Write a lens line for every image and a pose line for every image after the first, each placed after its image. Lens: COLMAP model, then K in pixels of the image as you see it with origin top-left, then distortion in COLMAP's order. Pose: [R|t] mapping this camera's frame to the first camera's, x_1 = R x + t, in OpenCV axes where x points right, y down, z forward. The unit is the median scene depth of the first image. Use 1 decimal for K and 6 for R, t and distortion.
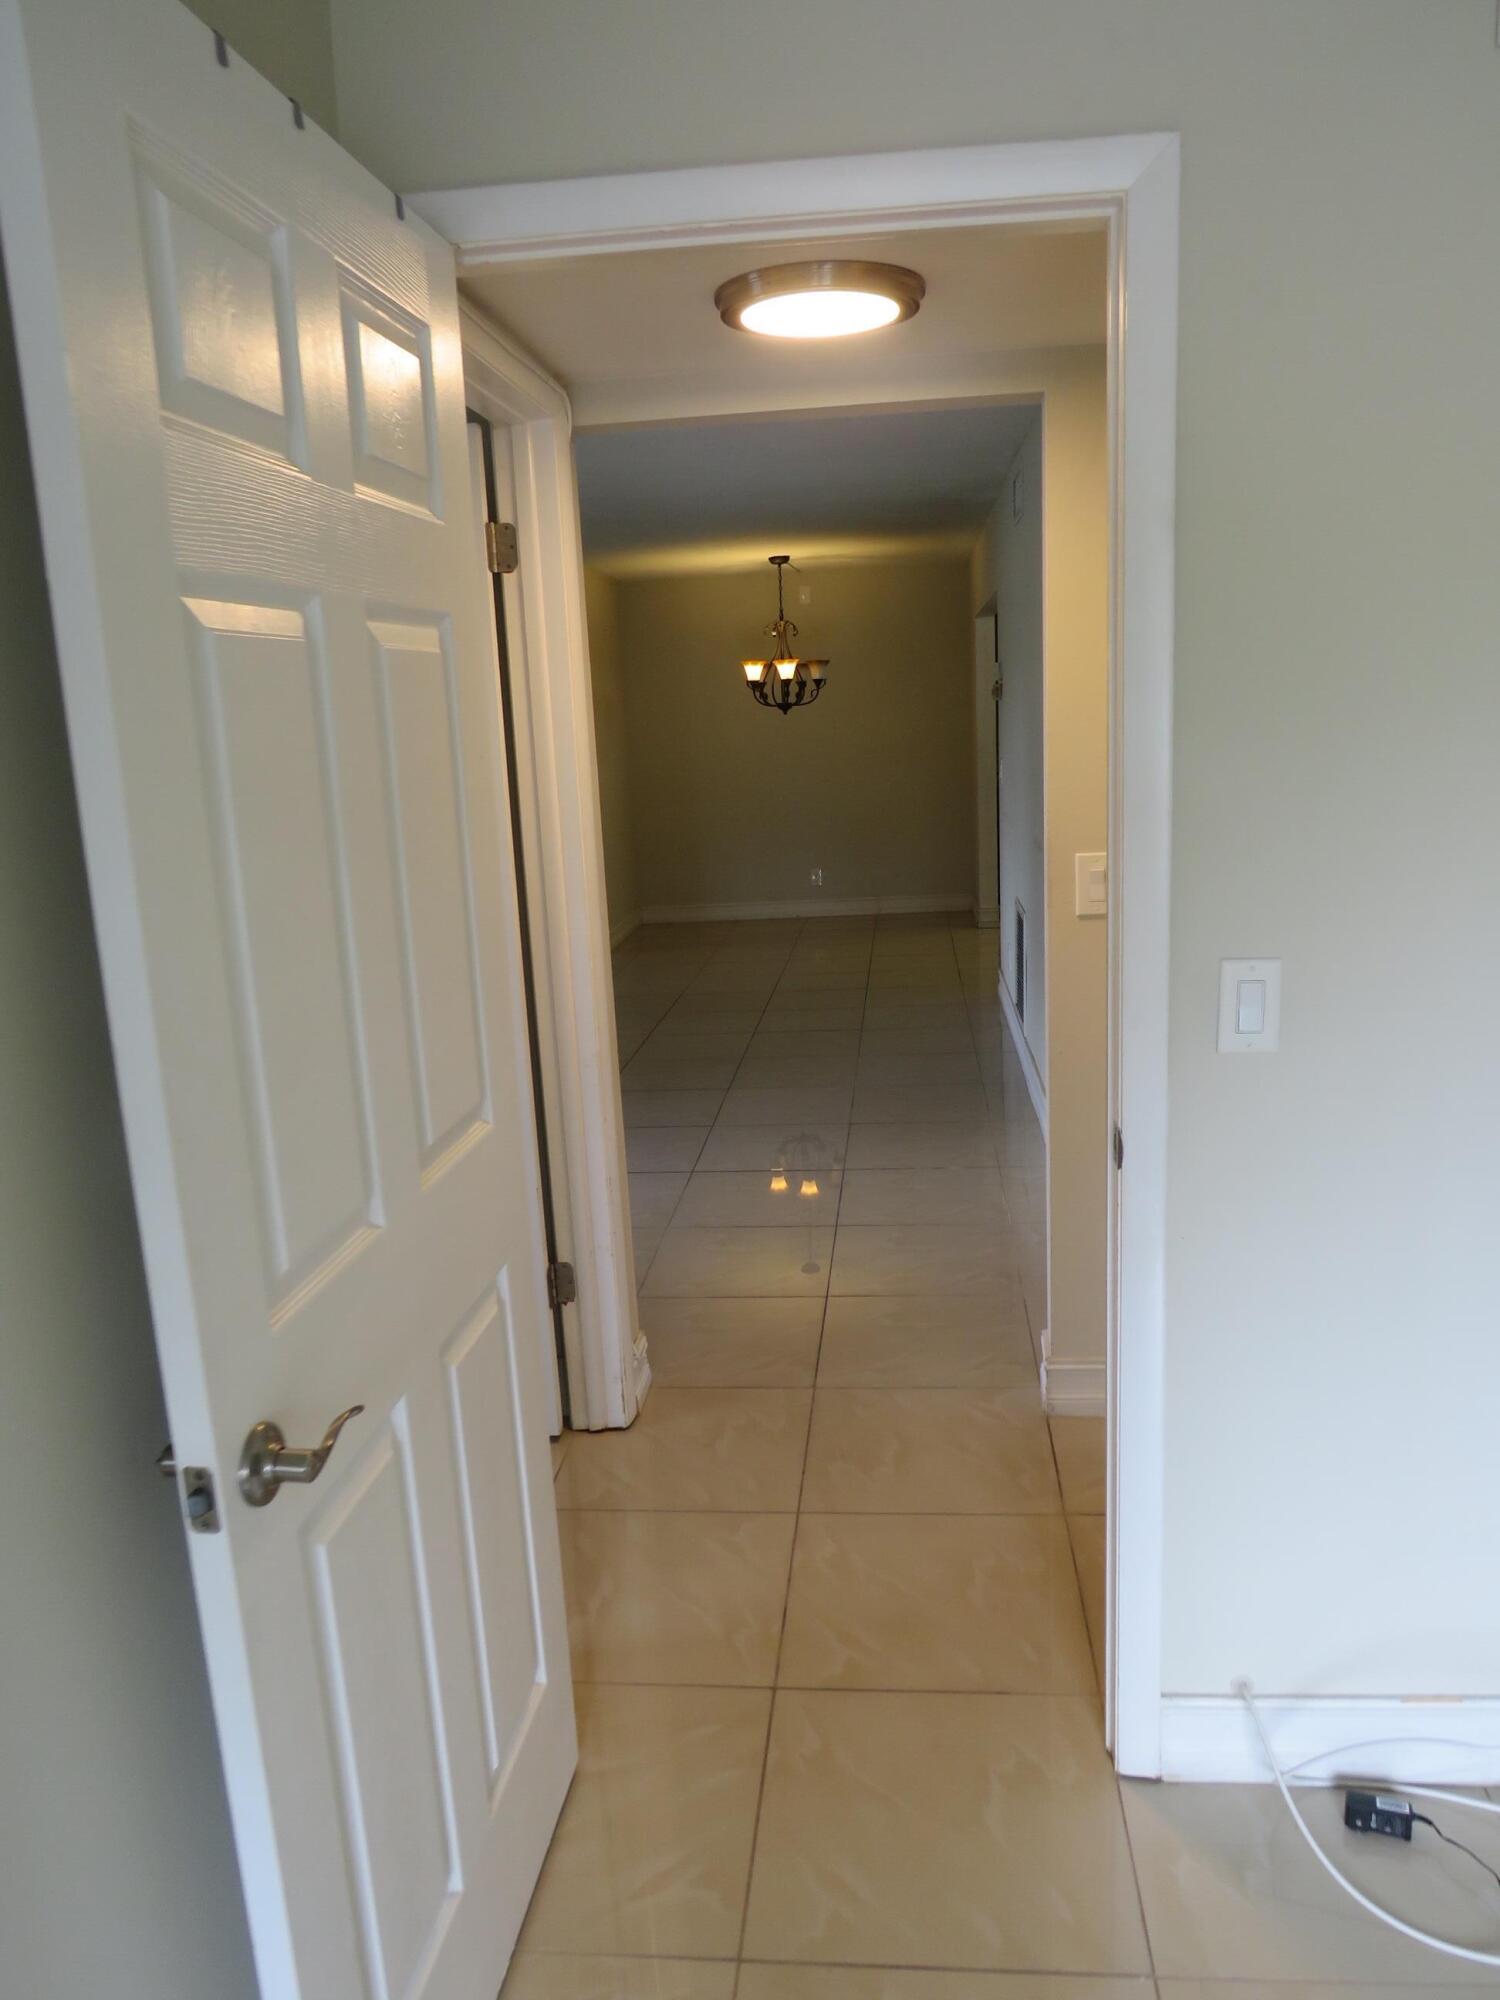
lens RADIAL K [[1386.3, 0, 750.0], [0, 1386.3, 1000.0], [0, 0, 1]] dist [-0.057729, 0.040996]
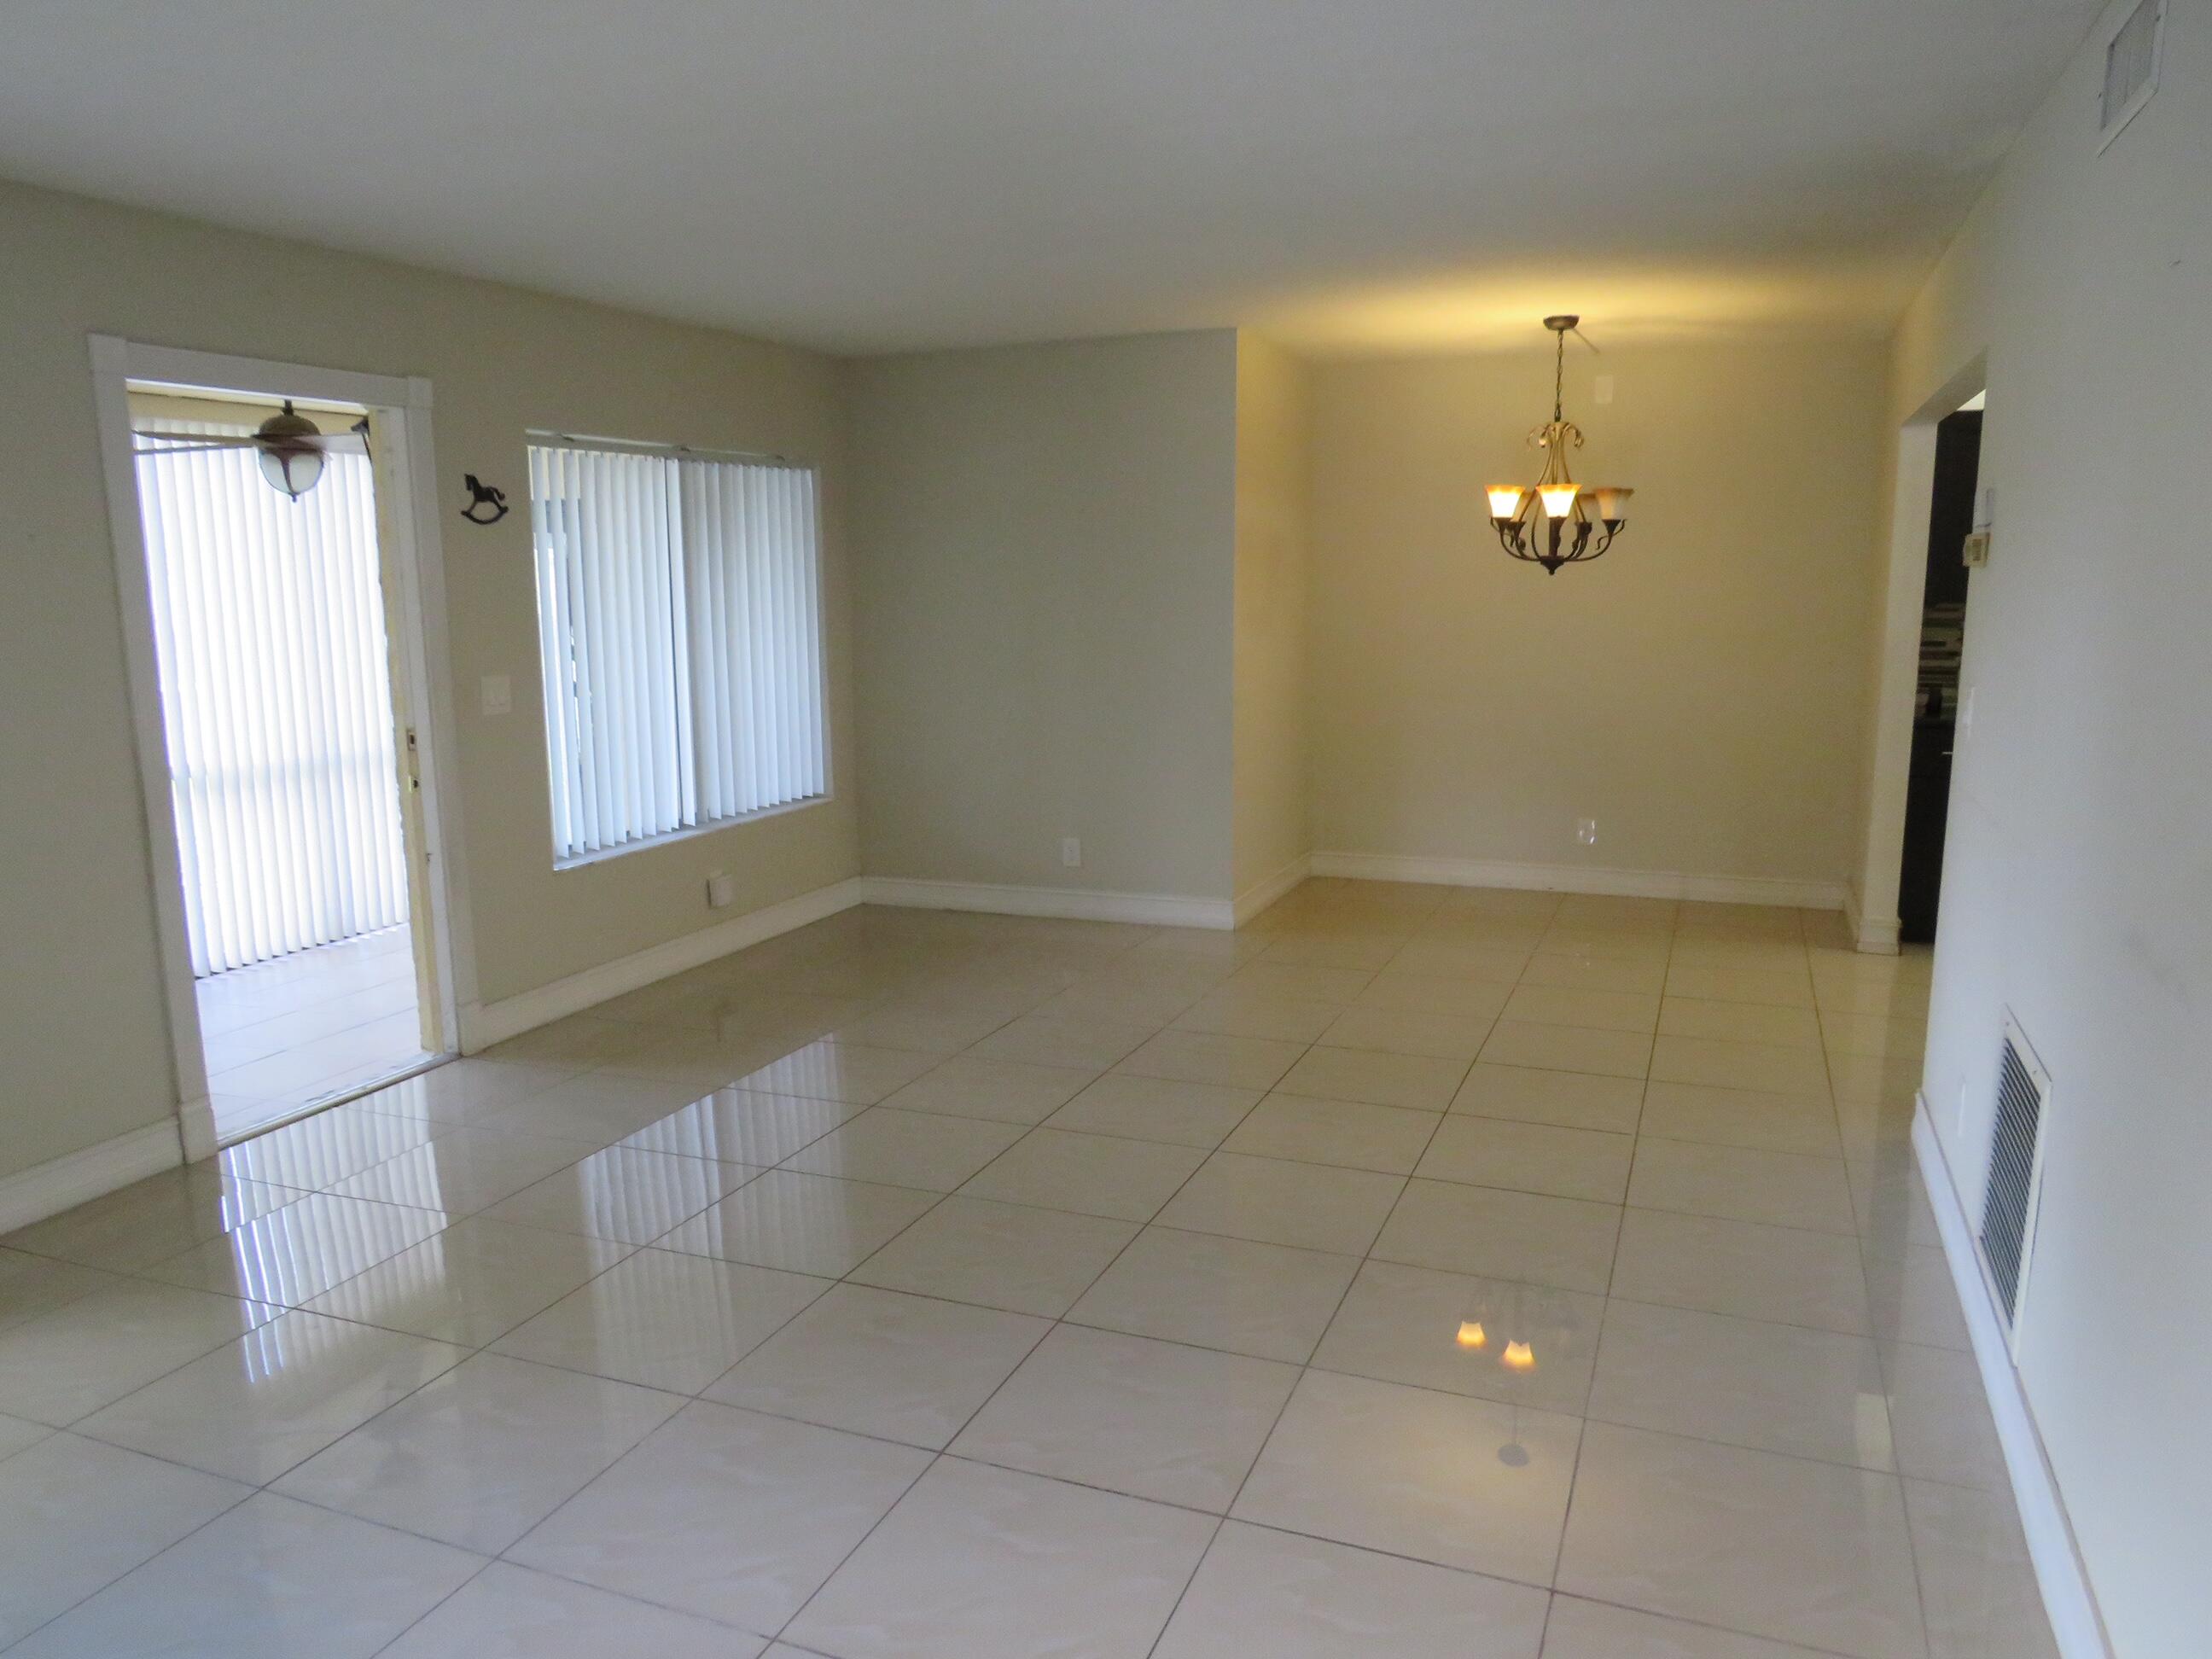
lens RADIAL K [[1561.4, 0, 1106.0], [0, 1561.4, 829.5], [0, 0, 1]] dist [-0.077579, 0.001002]
pose [[0.962005, 0.088773, -0.258196, 0.022808], [-0.097903, 0.994937, -0.022695, -0.060700], [0.254874, 0.047110, 0.965826, 0.298913]]
